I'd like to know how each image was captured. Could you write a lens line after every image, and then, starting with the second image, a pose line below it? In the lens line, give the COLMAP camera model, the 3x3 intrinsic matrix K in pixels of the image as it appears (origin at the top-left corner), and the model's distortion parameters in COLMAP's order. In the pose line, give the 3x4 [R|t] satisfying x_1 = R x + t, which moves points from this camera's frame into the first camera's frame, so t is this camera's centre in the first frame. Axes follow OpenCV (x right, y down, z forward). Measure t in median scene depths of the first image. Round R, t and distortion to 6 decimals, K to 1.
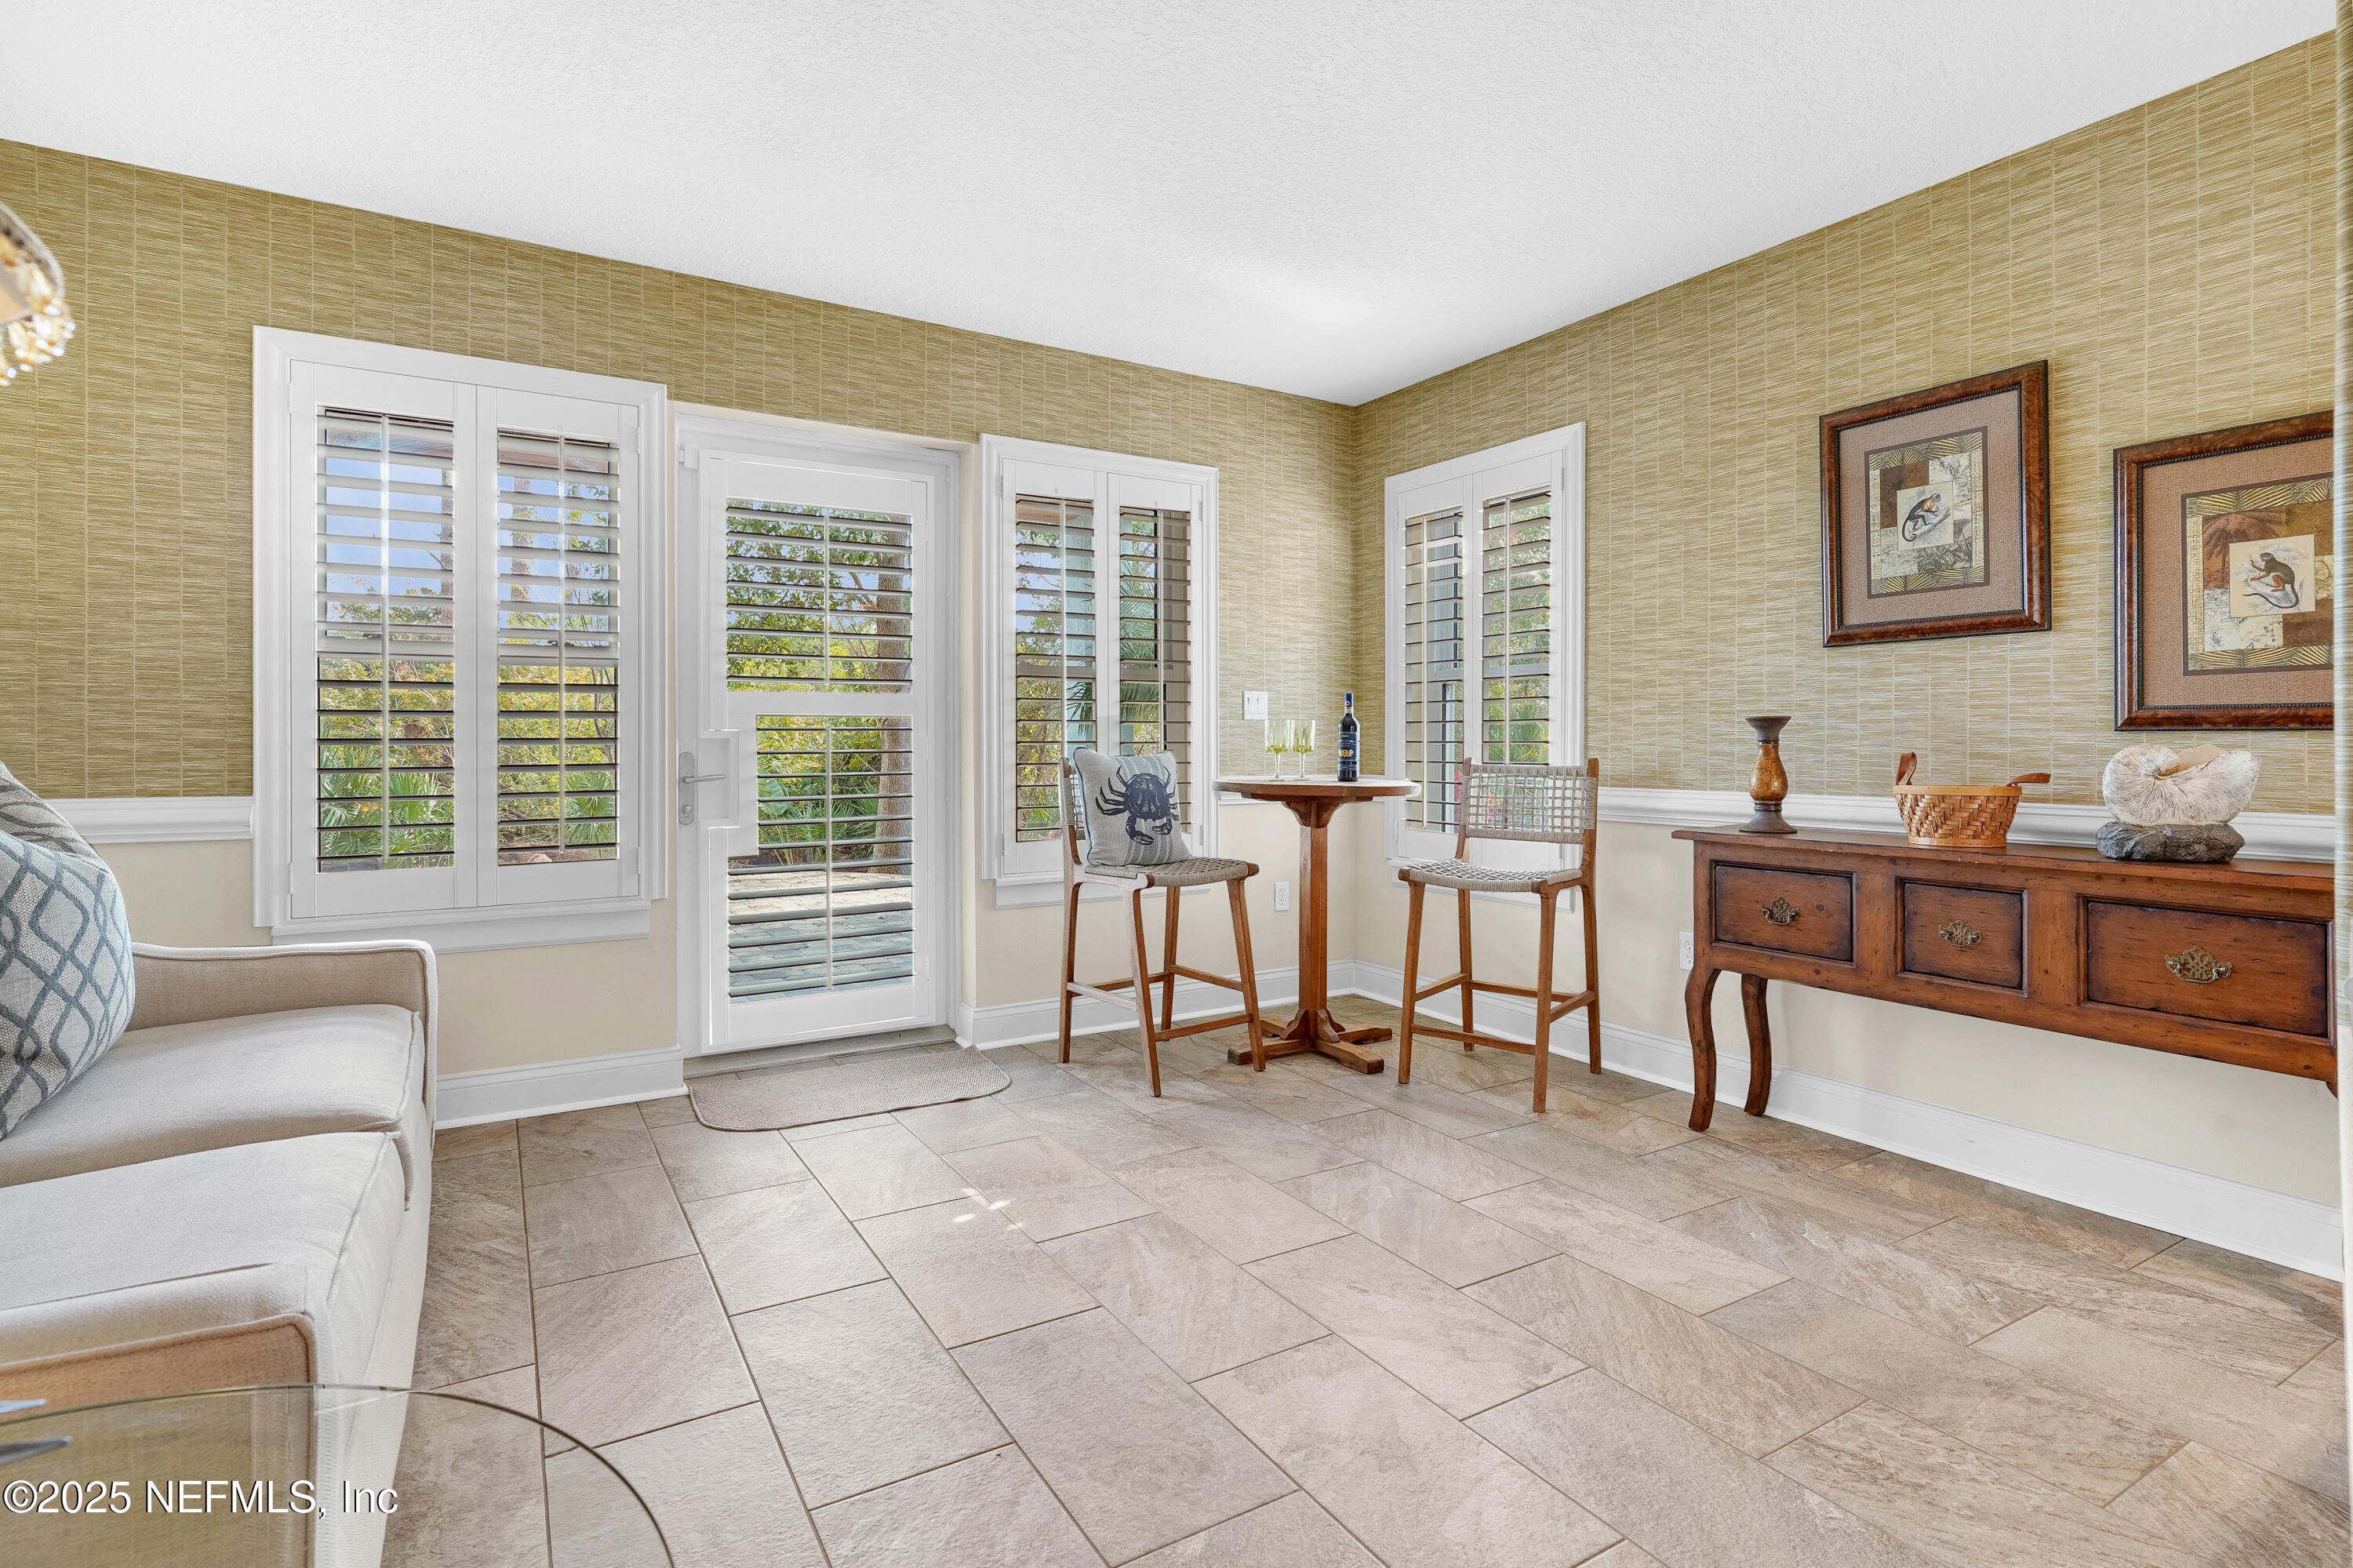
lens RADIAL K [[1141.7, 0, 1159.8], [0, 1141.7, 718.3], [0, 0, 1]] dist [0.001416, 0.001258]
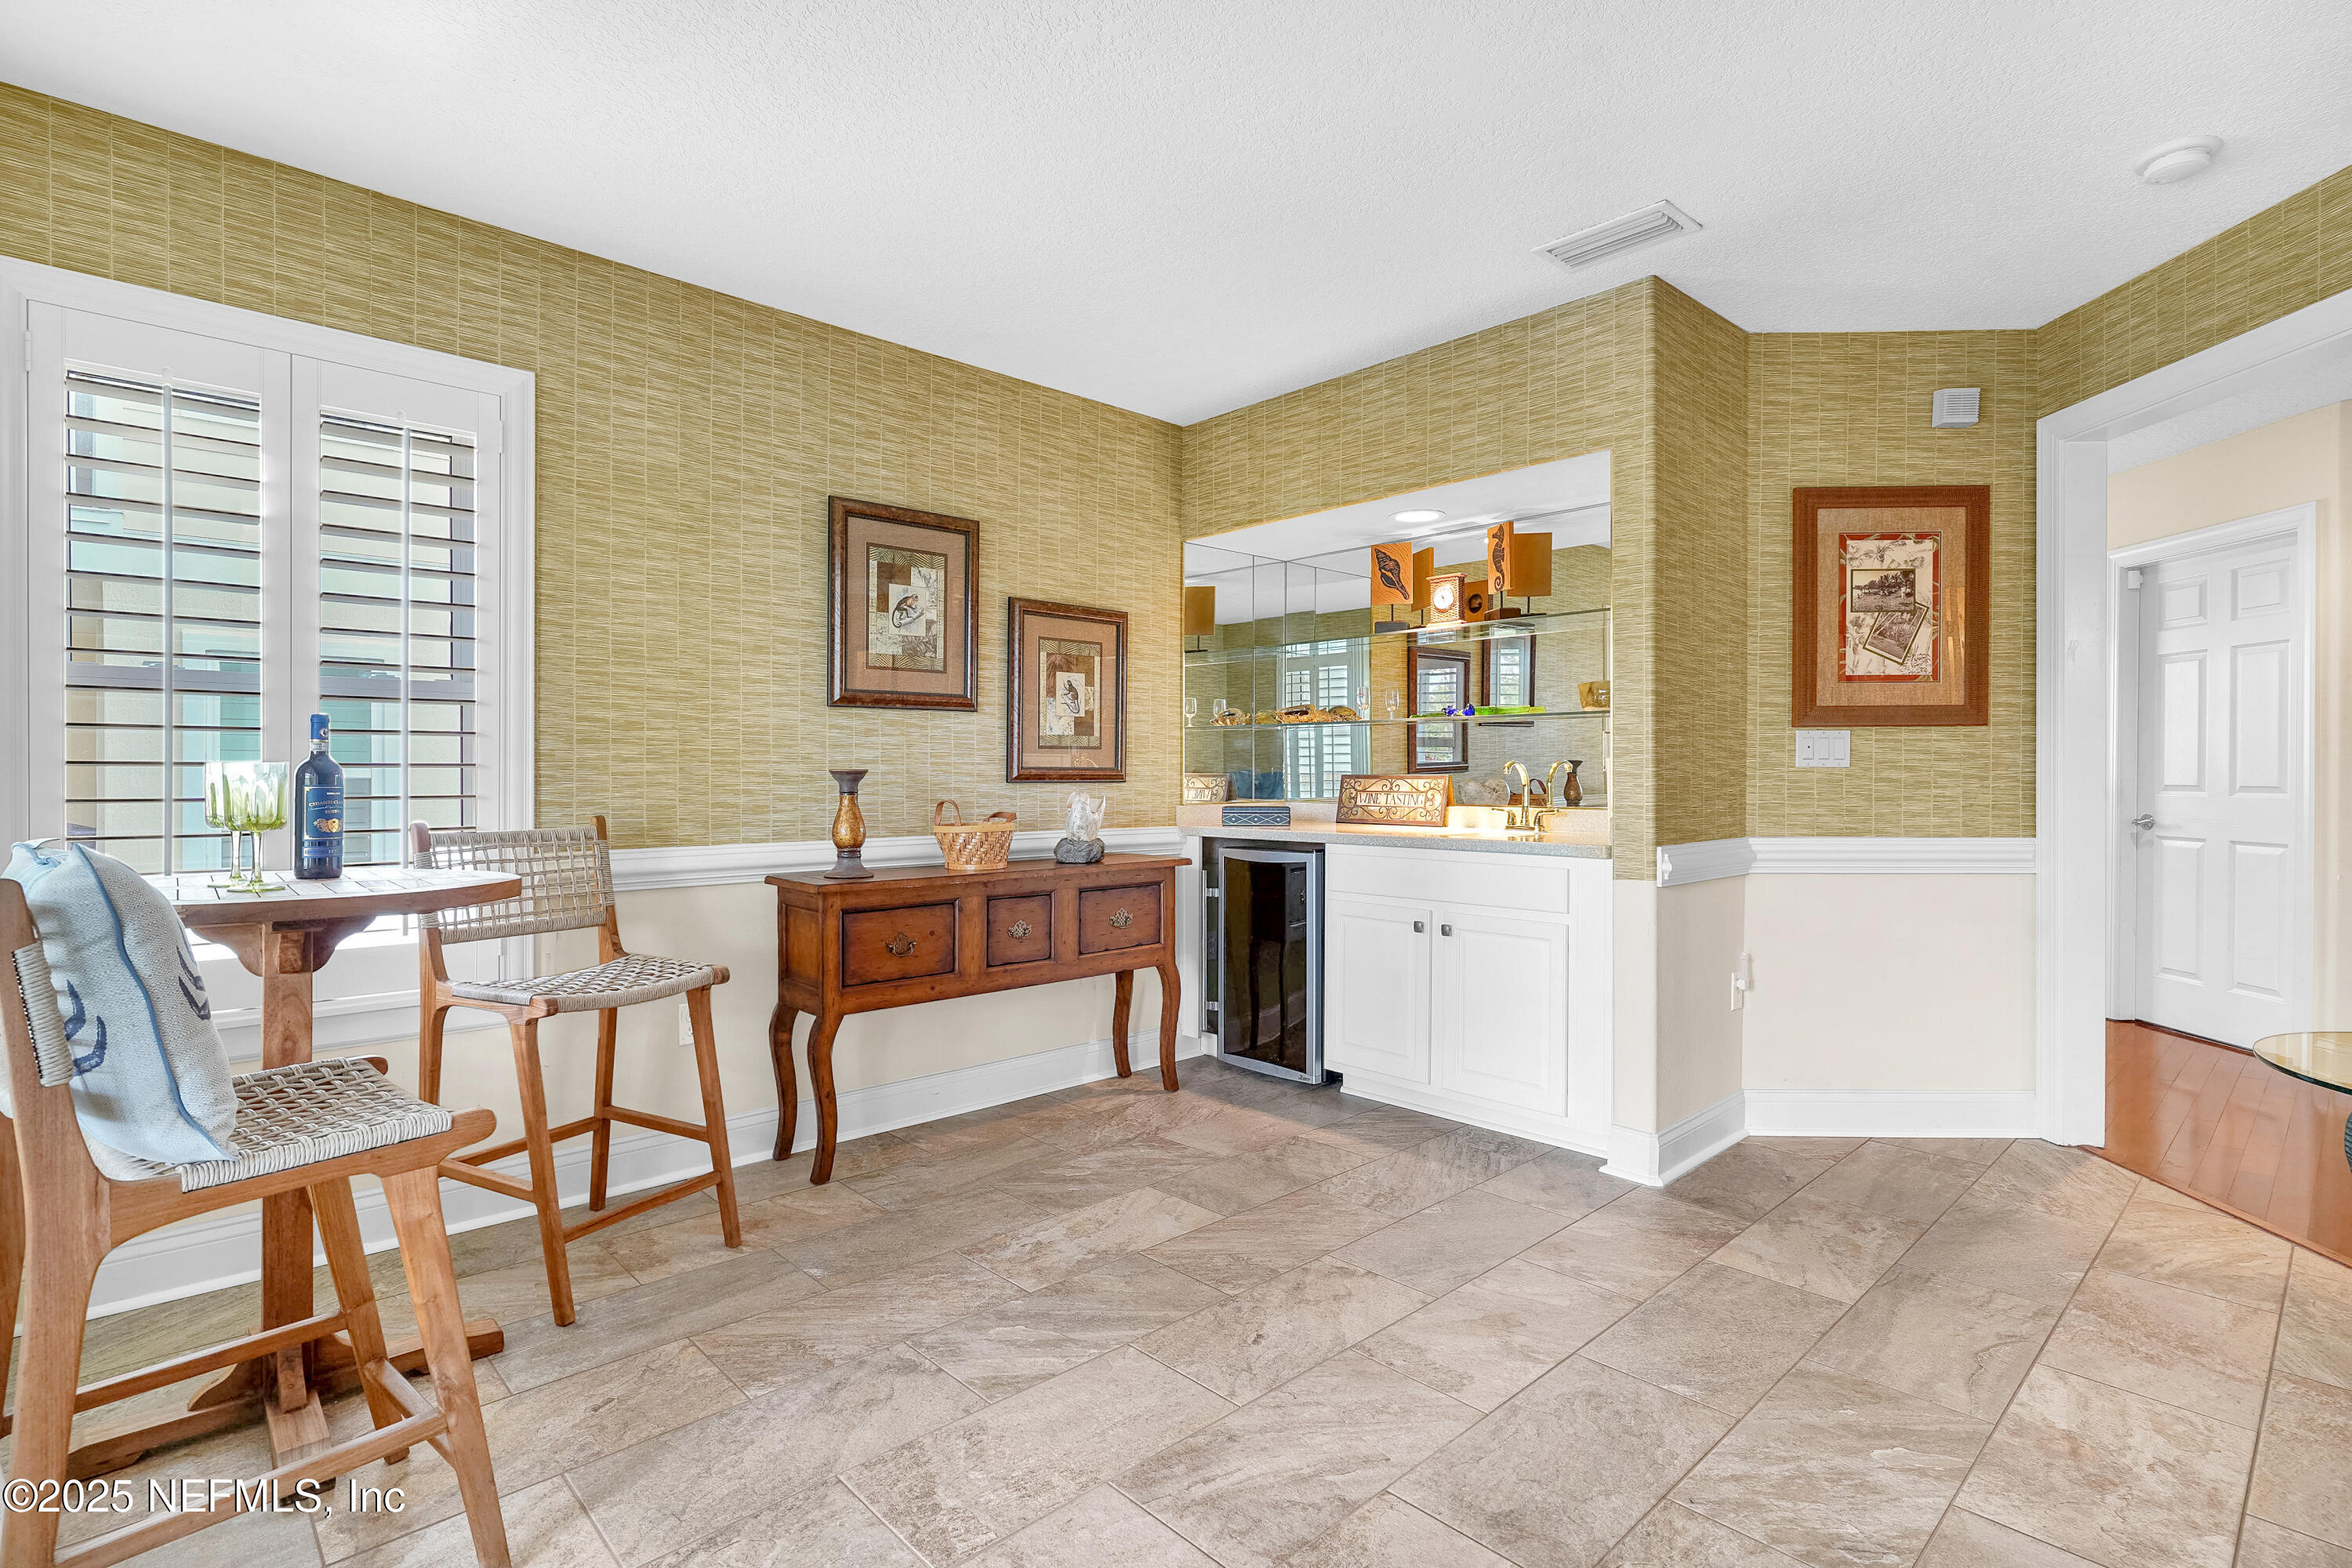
lens RADIAL K [[1137.9, 0, 1180.8], [0, 1137.9, 766.4], [0, 0, 1]] dist [-0.002244, 0.001670]
pose [[-0.221423, 0.003529, 0.975171, -0.639503], [-0.022623, 0.999706, -0.008754, -0.002474], [-0.974915, -0.024000, -0.221278, 1.034324]]
